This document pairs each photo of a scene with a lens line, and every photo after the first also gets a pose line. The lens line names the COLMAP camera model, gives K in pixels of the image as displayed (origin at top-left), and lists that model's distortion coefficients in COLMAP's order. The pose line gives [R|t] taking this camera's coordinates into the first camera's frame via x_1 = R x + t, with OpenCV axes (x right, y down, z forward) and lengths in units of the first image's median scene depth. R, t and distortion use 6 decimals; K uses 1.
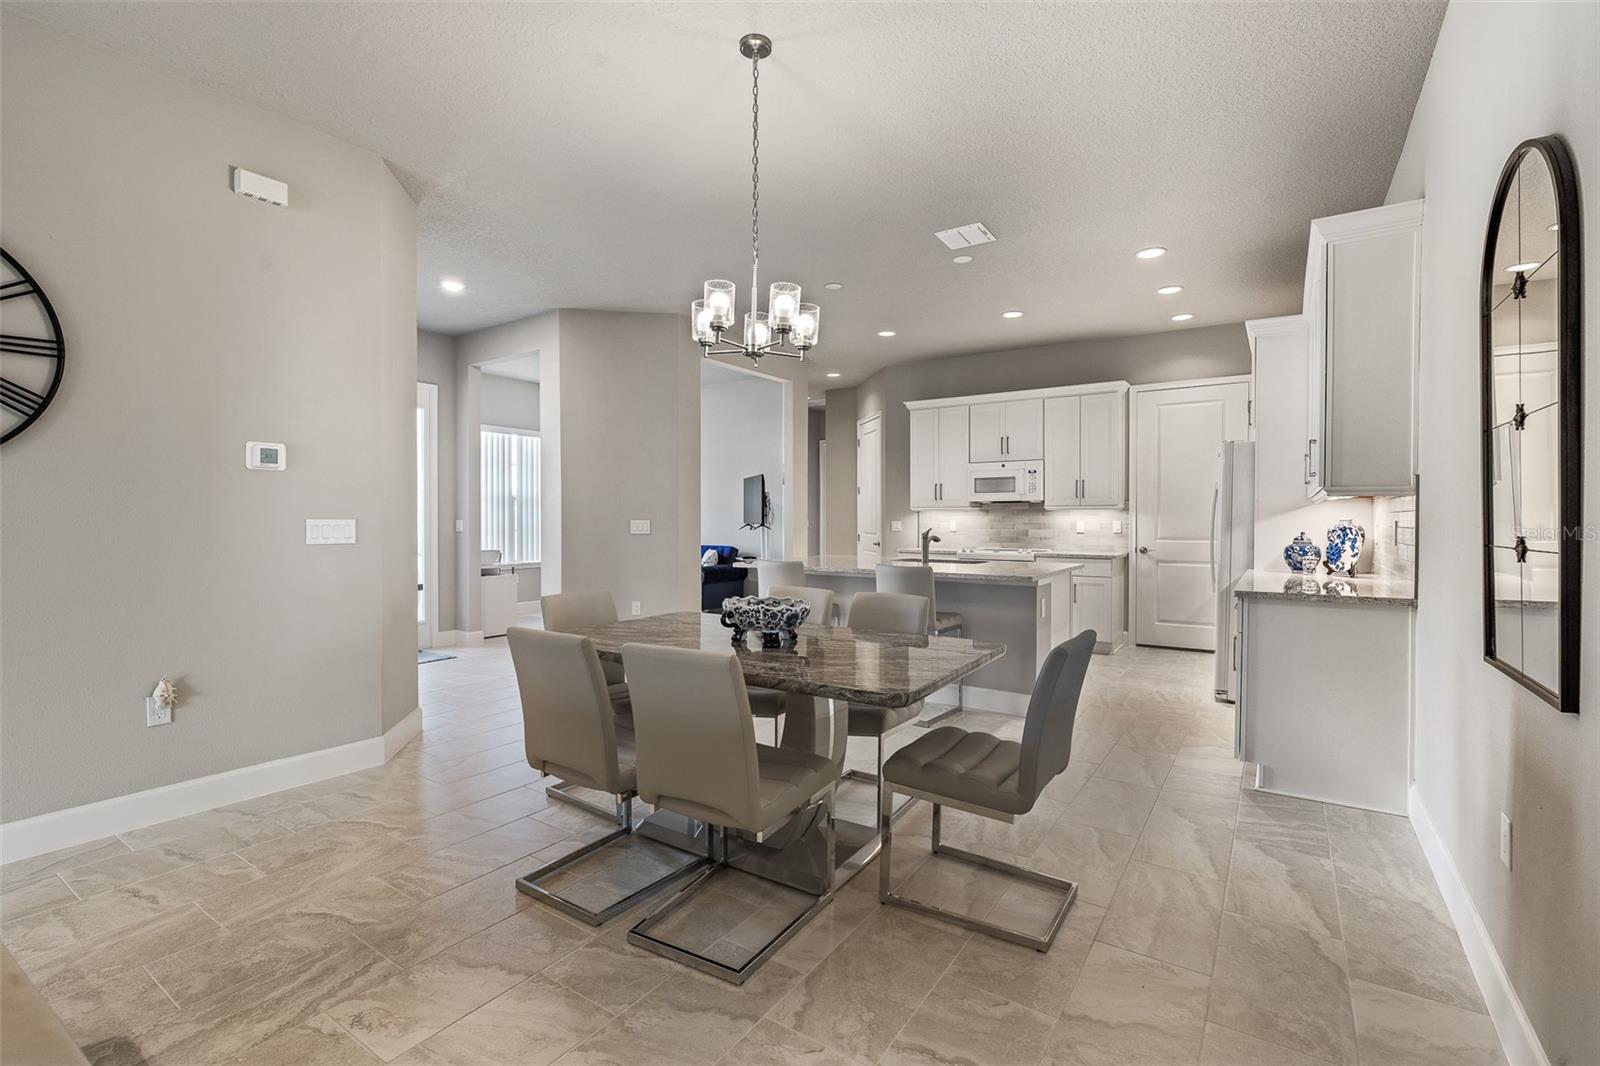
lens RADIAL K [[723.2, 0, 804.5], [0, 723.2, 529.3], [0, 0, 1]] dist [-0.009166, 0.002773]
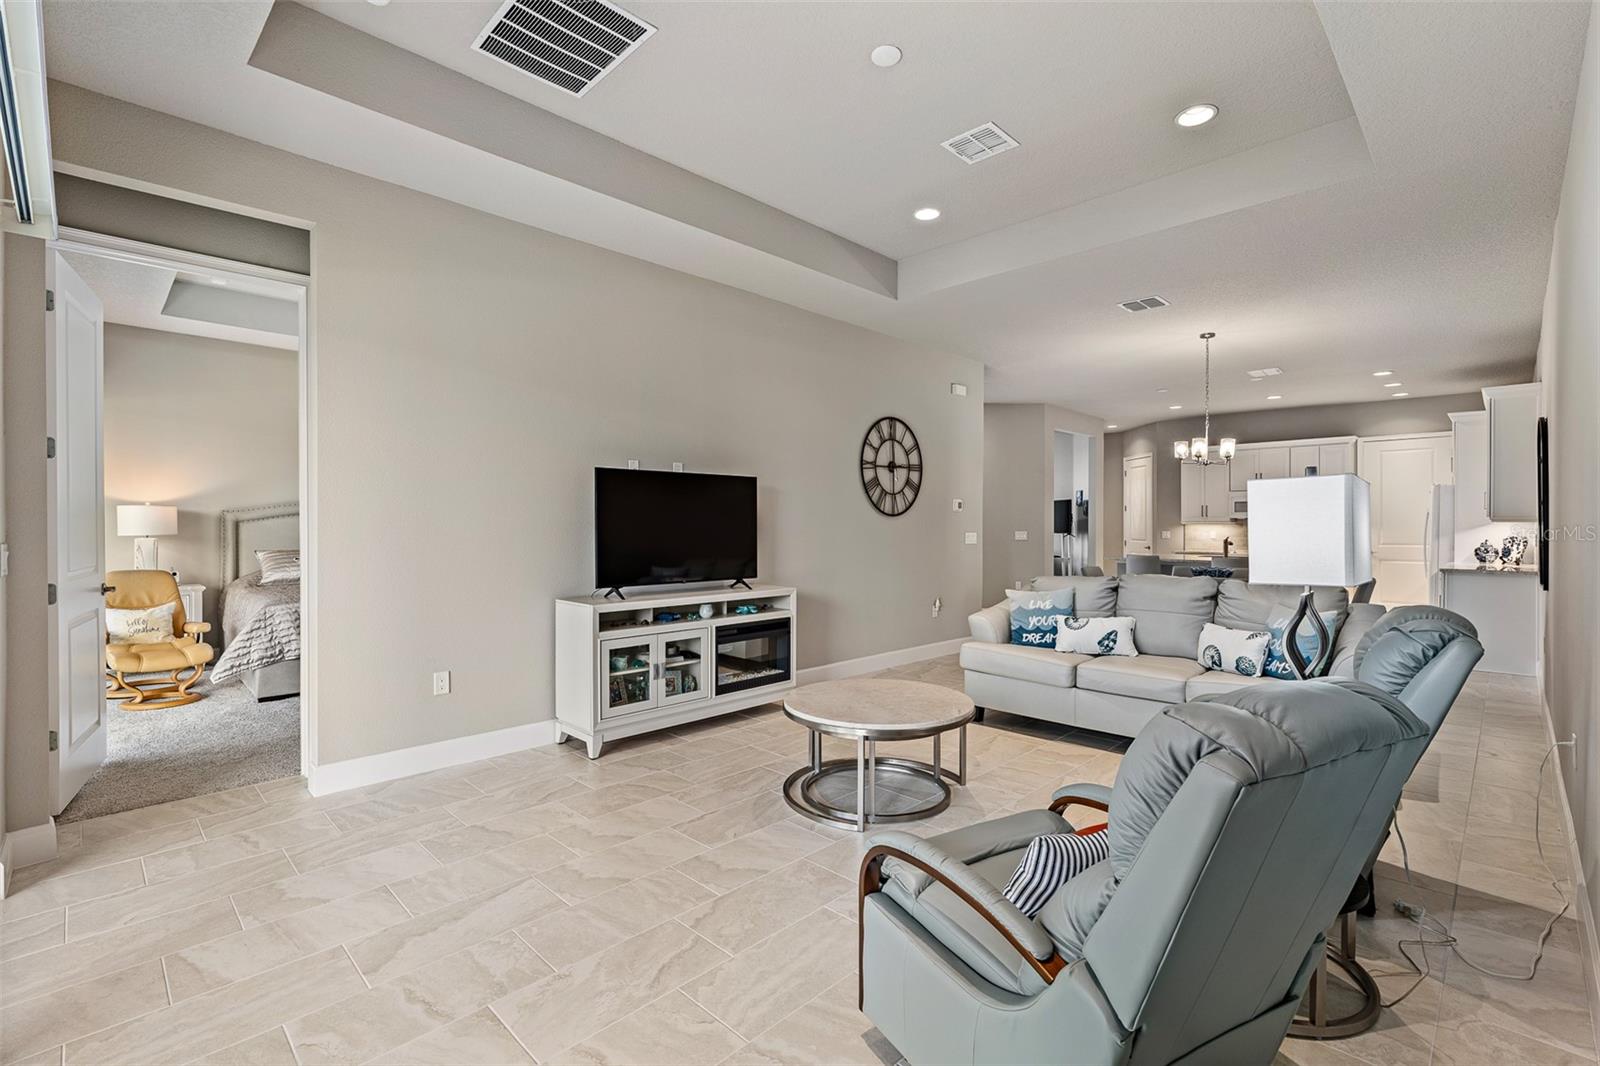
lens RADIAL K [[723.2, 0, 794.8], [0, 723.2, 532.2], [0, 0, 1]] dist [-0.009166, 0.002773]
pose [[0.980238, 0.000953, -0.197819, -0.606664], [-0.001936, 0.999987, -0.004777, -0.002637], [0.197812, 0.005065, 0.980227, -1.041256]]
